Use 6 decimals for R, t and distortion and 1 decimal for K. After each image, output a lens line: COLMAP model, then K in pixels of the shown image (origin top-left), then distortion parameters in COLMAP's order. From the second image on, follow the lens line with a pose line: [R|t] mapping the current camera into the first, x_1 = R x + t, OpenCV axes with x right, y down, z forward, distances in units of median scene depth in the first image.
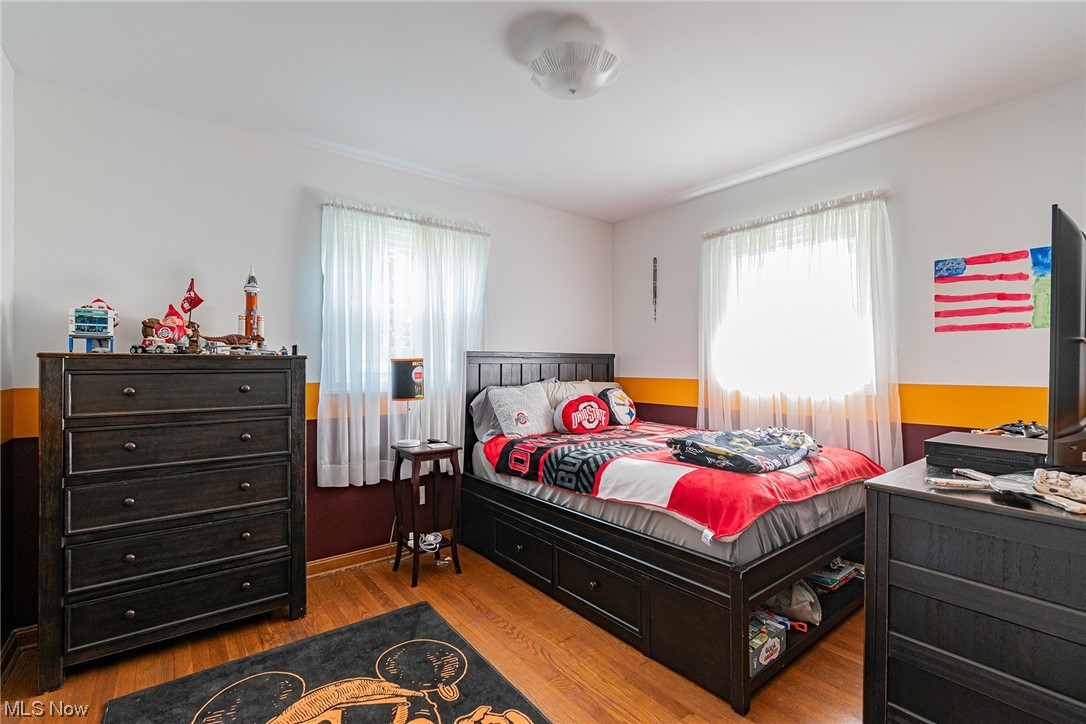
lens RADIAL K [[485.3, 0, 545.5], [0, 485.3, 364.7], [0, 0, 1]] dist [0.018380, -0.022695]
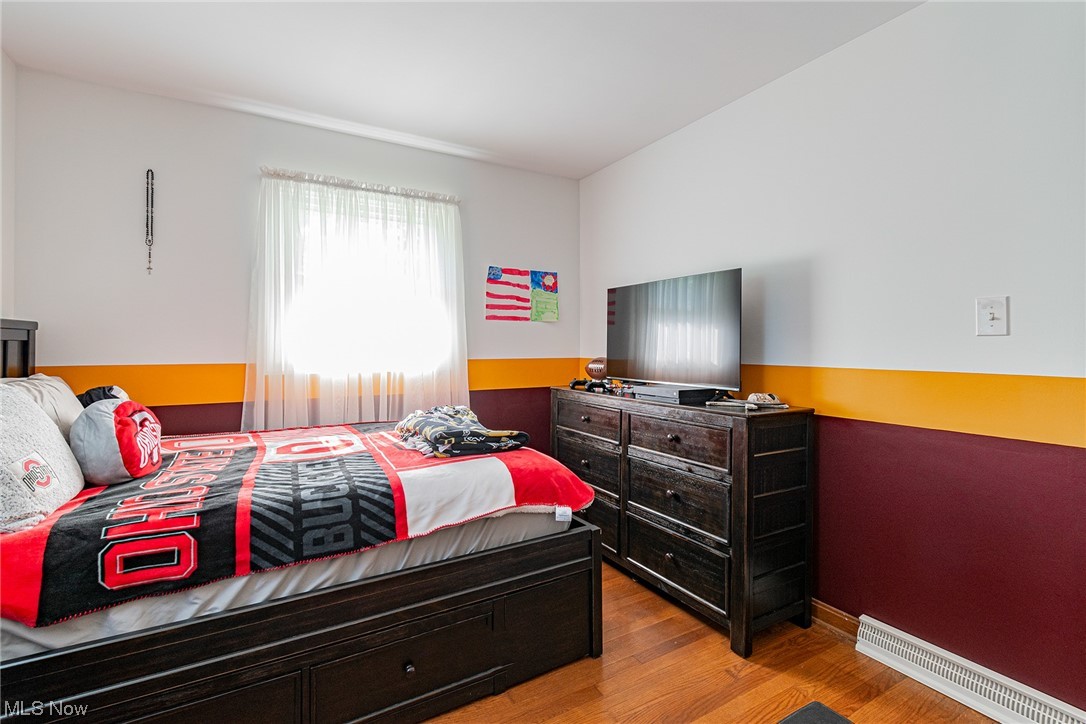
lens RADIAL K [[493.9, 0, 543.3], [0, 493.9, 340.5], [0, 0, 1]] dist [-0.000243, -0.000070]
pose [[0.136706, 0.011416, 0.990546, -0.509792], [-0.001773, 0.999935, -0.011279, 0.004523], [-0.990610, -0.000215, 0.136718, 0.663495]]
